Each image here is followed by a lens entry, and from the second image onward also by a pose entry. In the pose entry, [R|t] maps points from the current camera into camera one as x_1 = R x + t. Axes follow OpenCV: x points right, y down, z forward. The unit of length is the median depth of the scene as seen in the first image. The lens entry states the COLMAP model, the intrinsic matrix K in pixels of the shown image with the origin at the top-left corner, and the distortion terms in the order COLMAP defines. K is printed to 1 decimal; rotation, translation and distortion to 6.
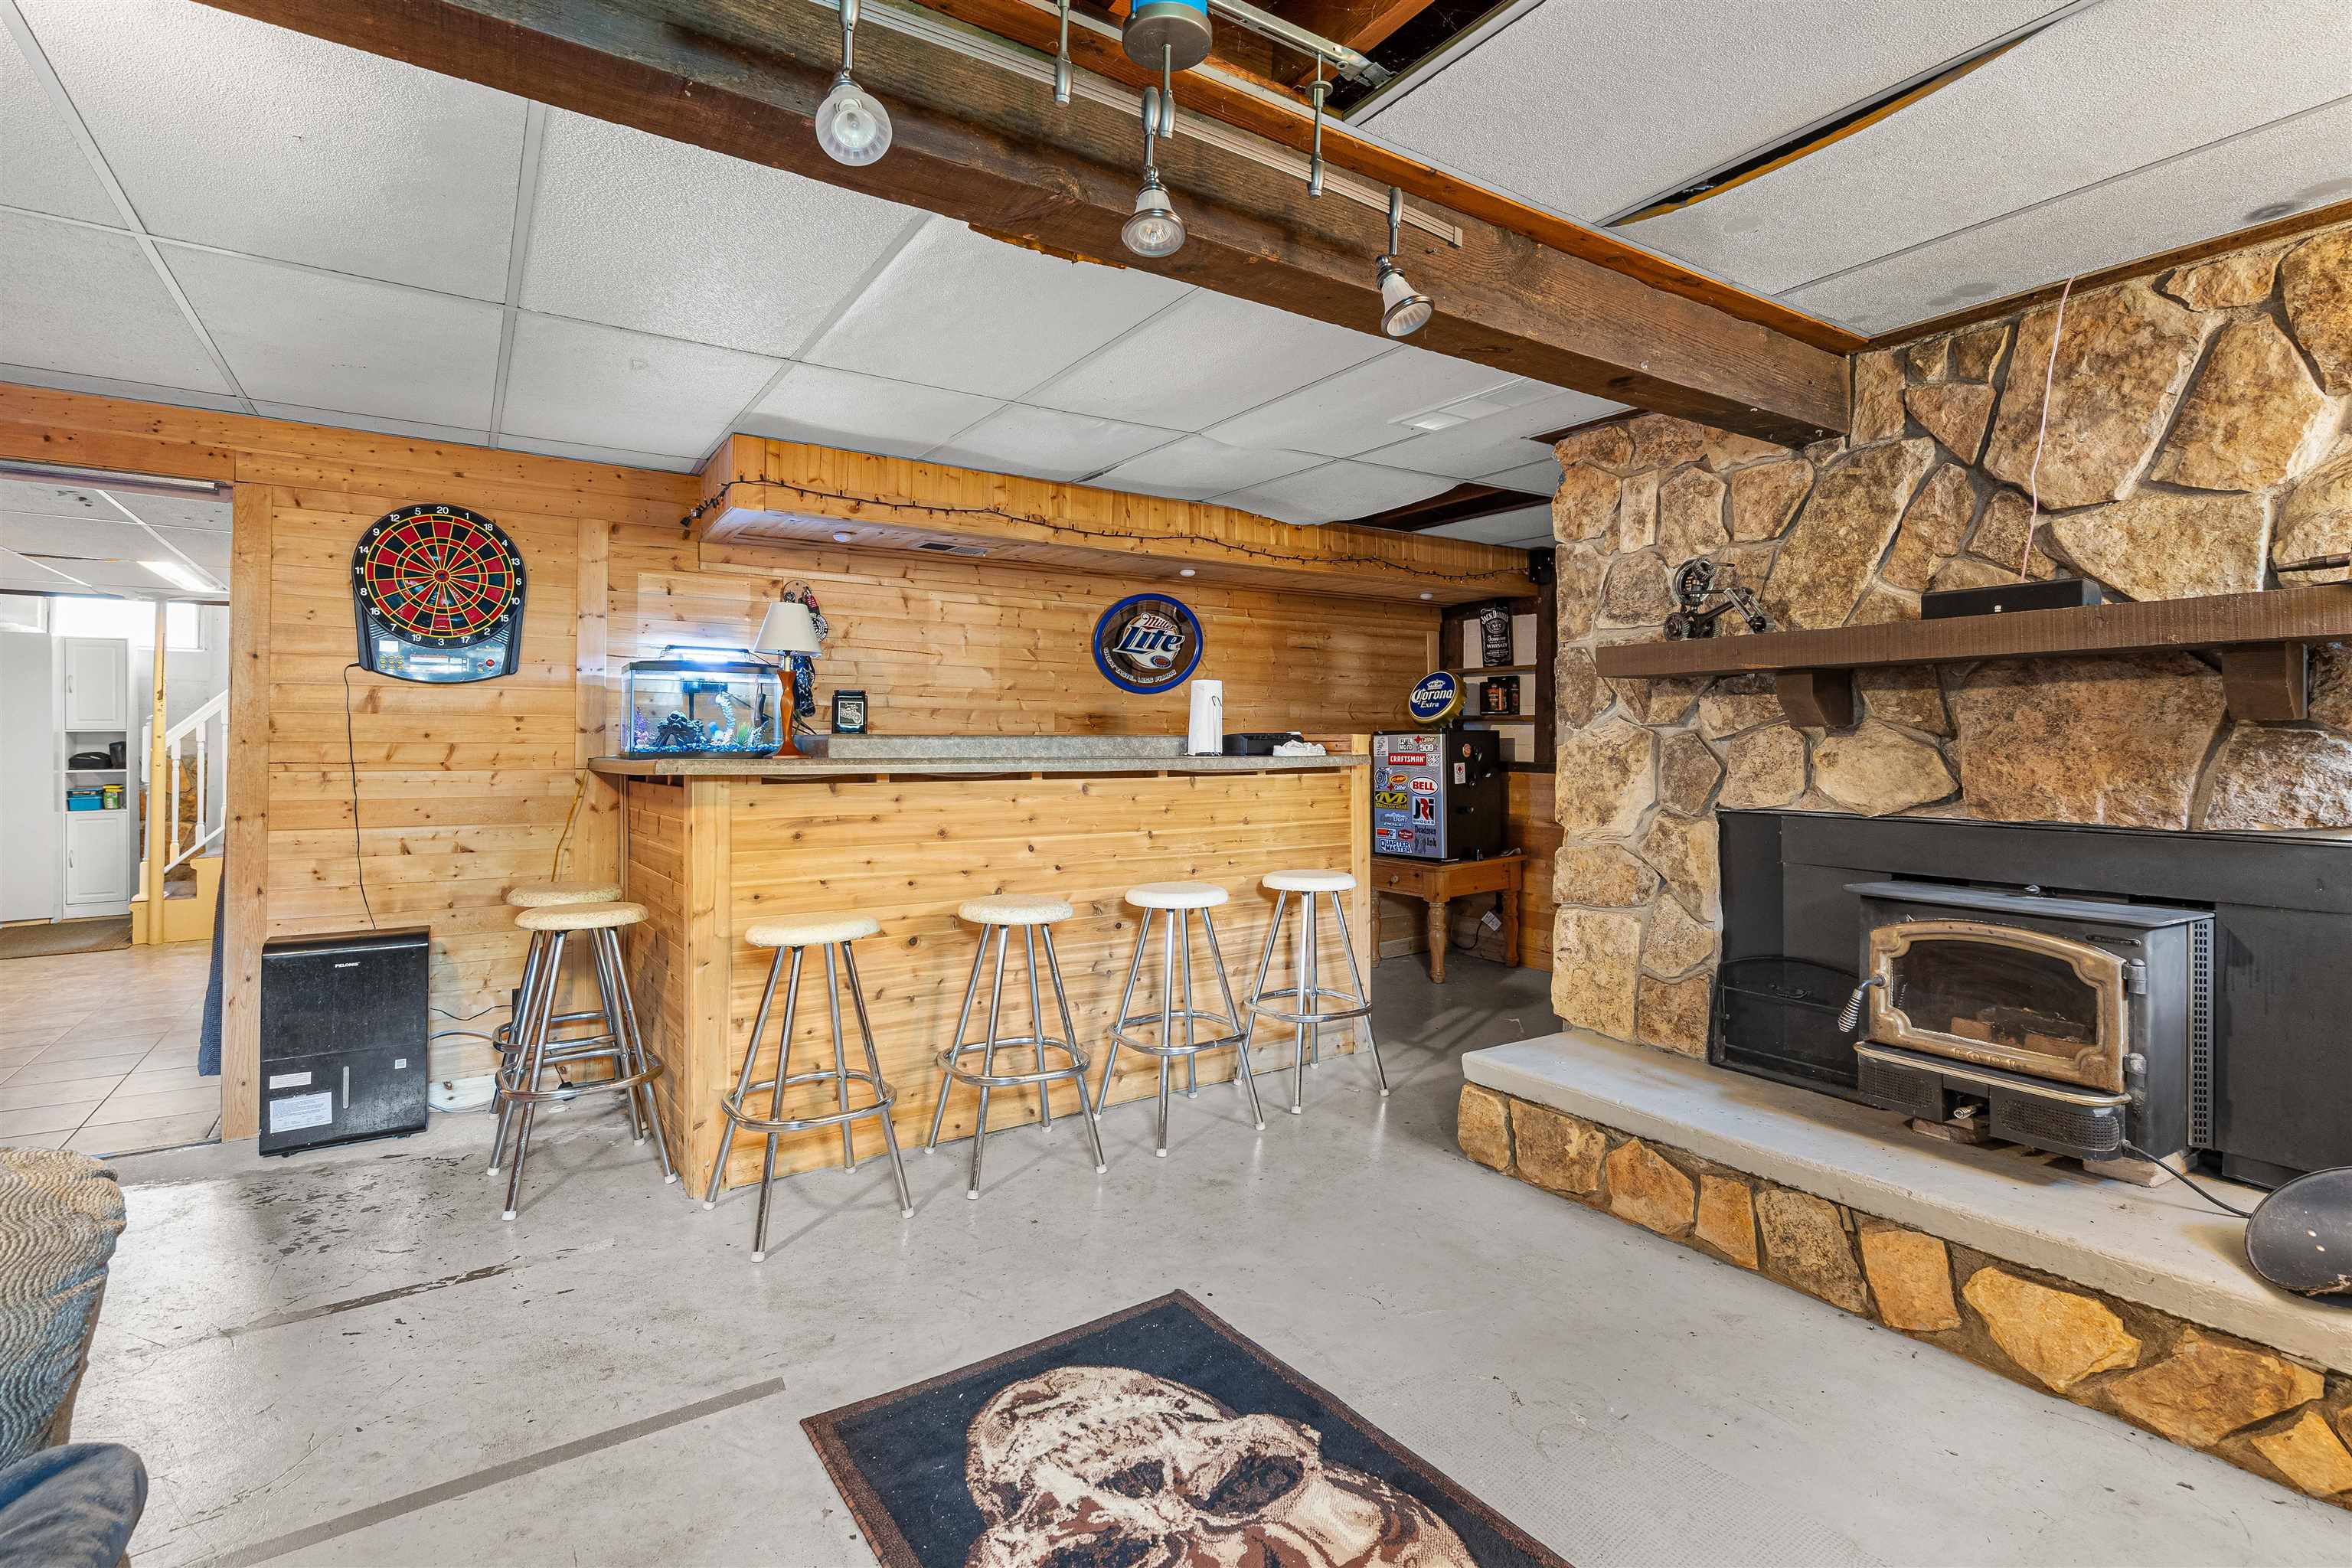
lens RADIAL K [[1100.5, 0, 1194.4], [0, 1100.5, 734.6], [0, 0, 1]] dist [-0.000735, -0.000248]
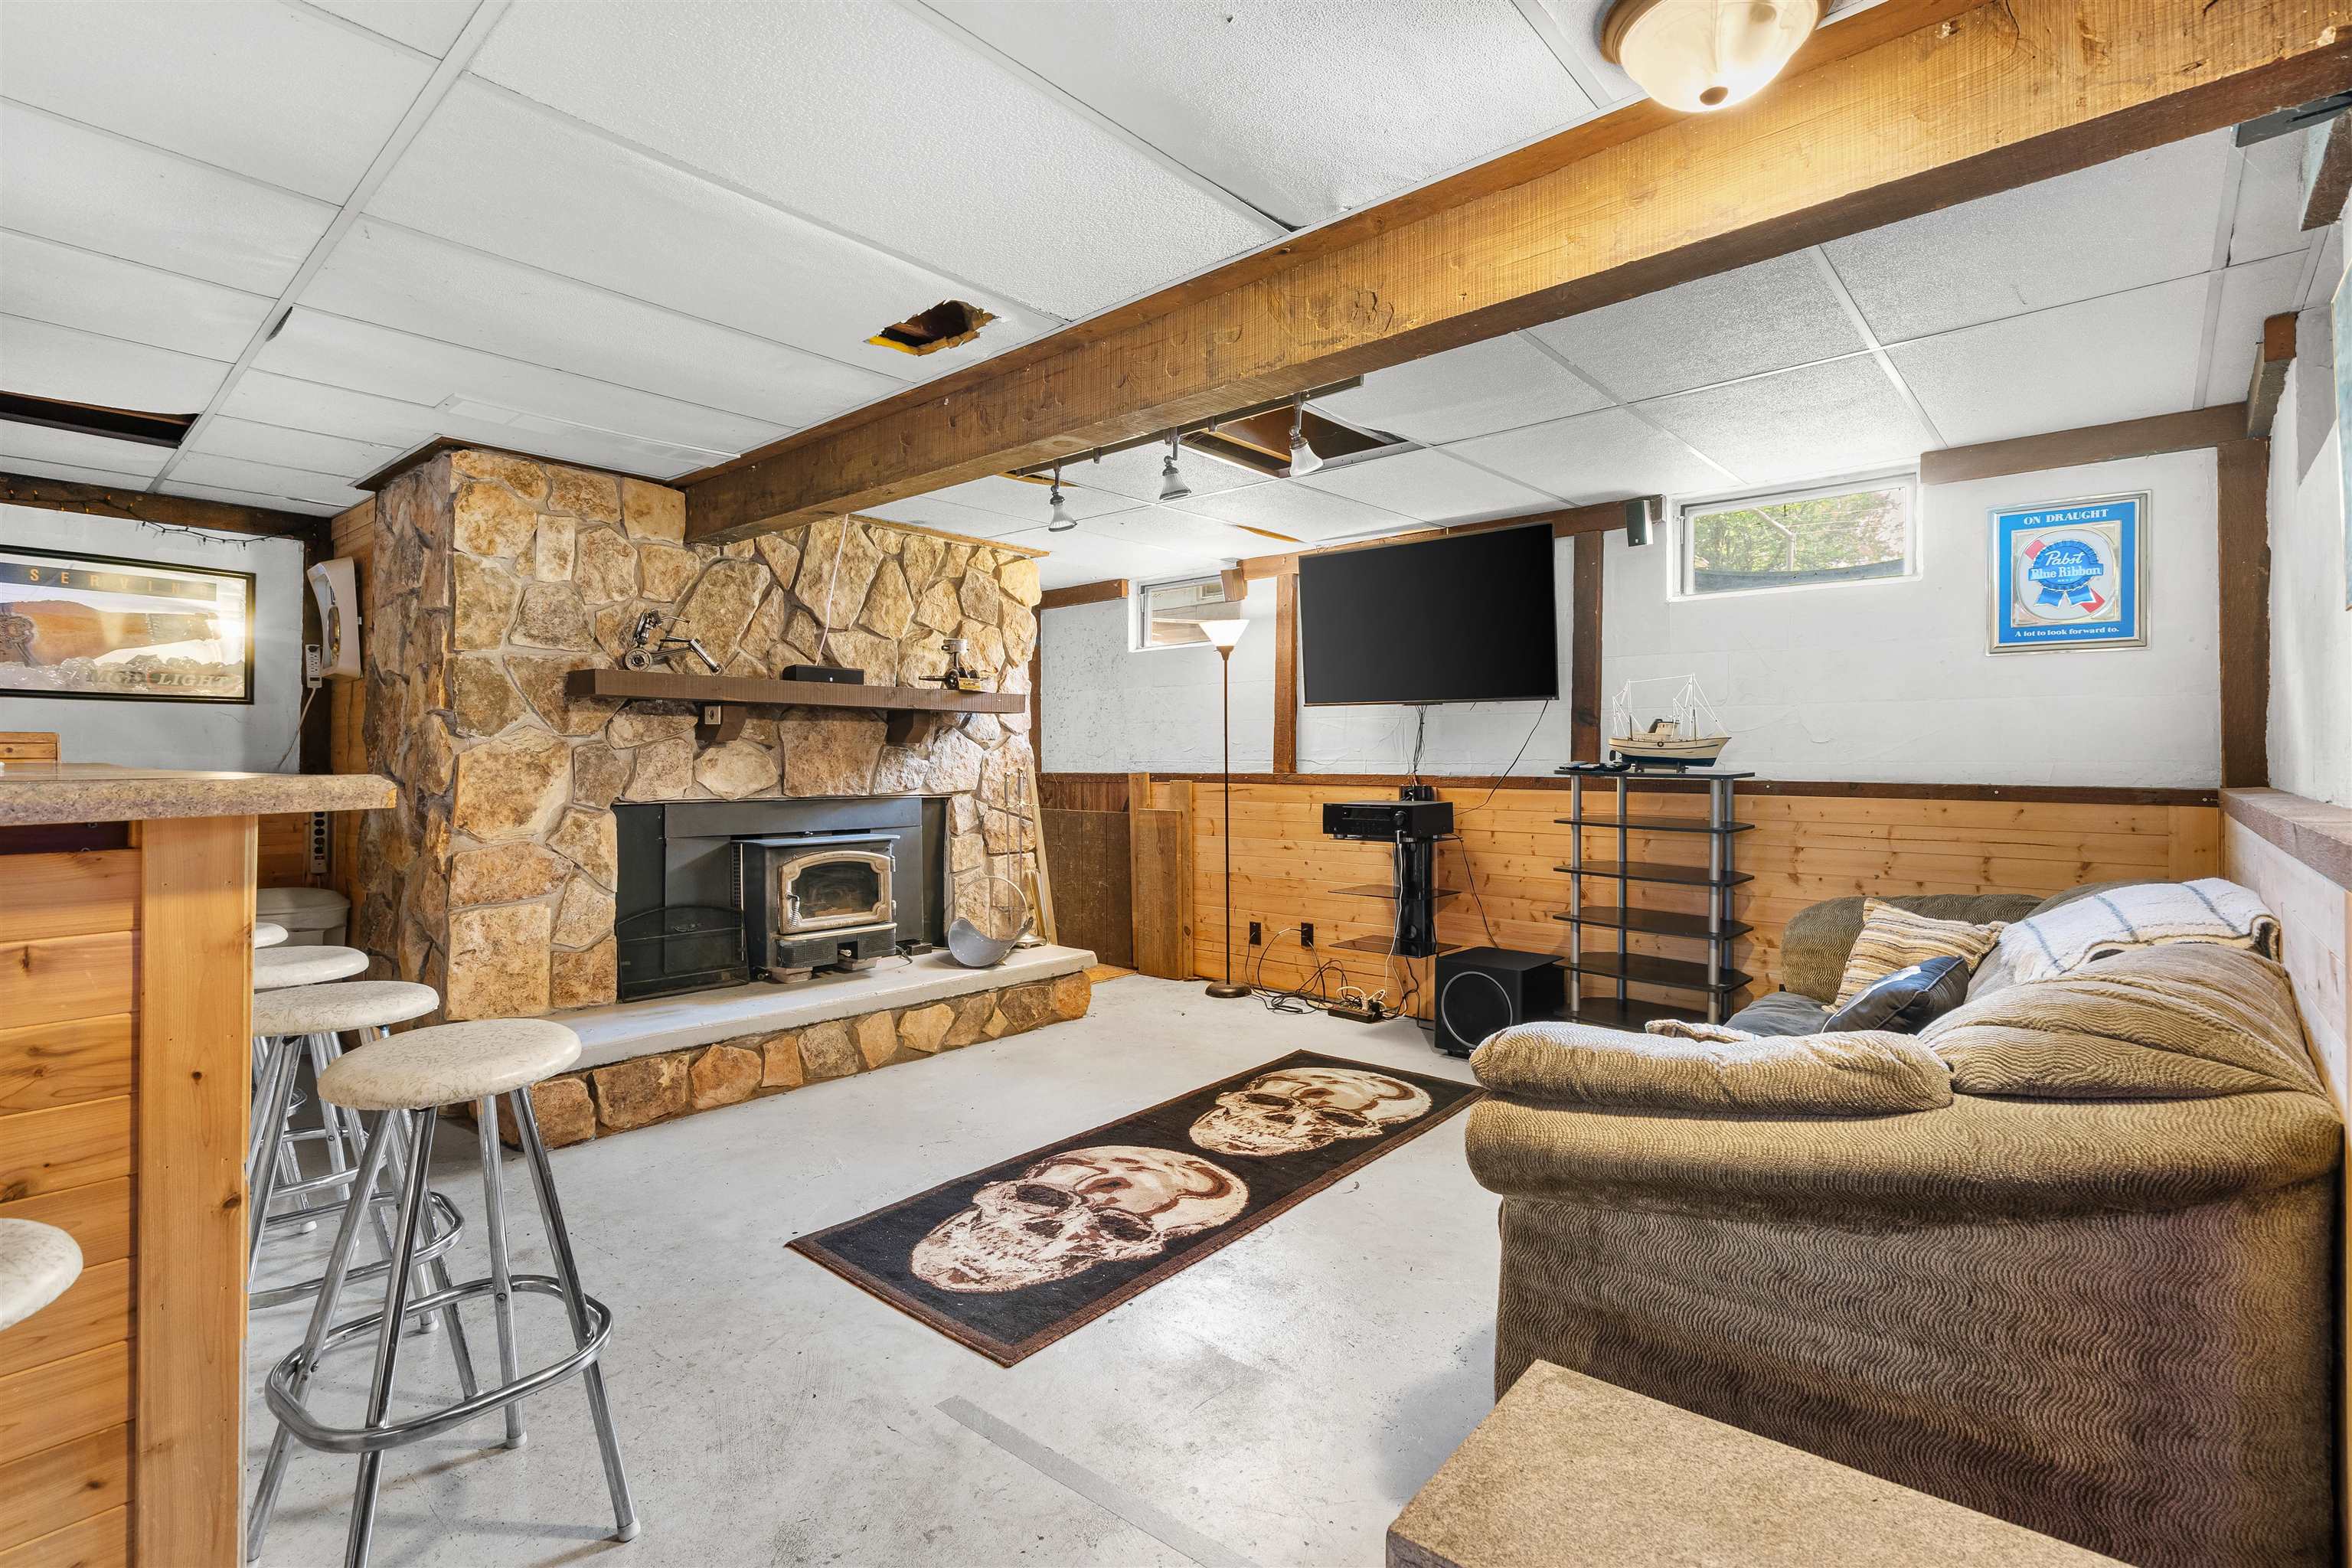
lens RADIAL K [[1075.8, 0, 1182.8], [0, 1075.8, 763.8], [0, 0, 1]] dist [-0.004179, -0.000263]
pose [[-0.254717, -0.006123, 0.966996, -1.053850], [-0.013342, 0.999907, 0.002817, 0.011928], [-0.966924, -0.012184, -0.254775, 0.814876]]
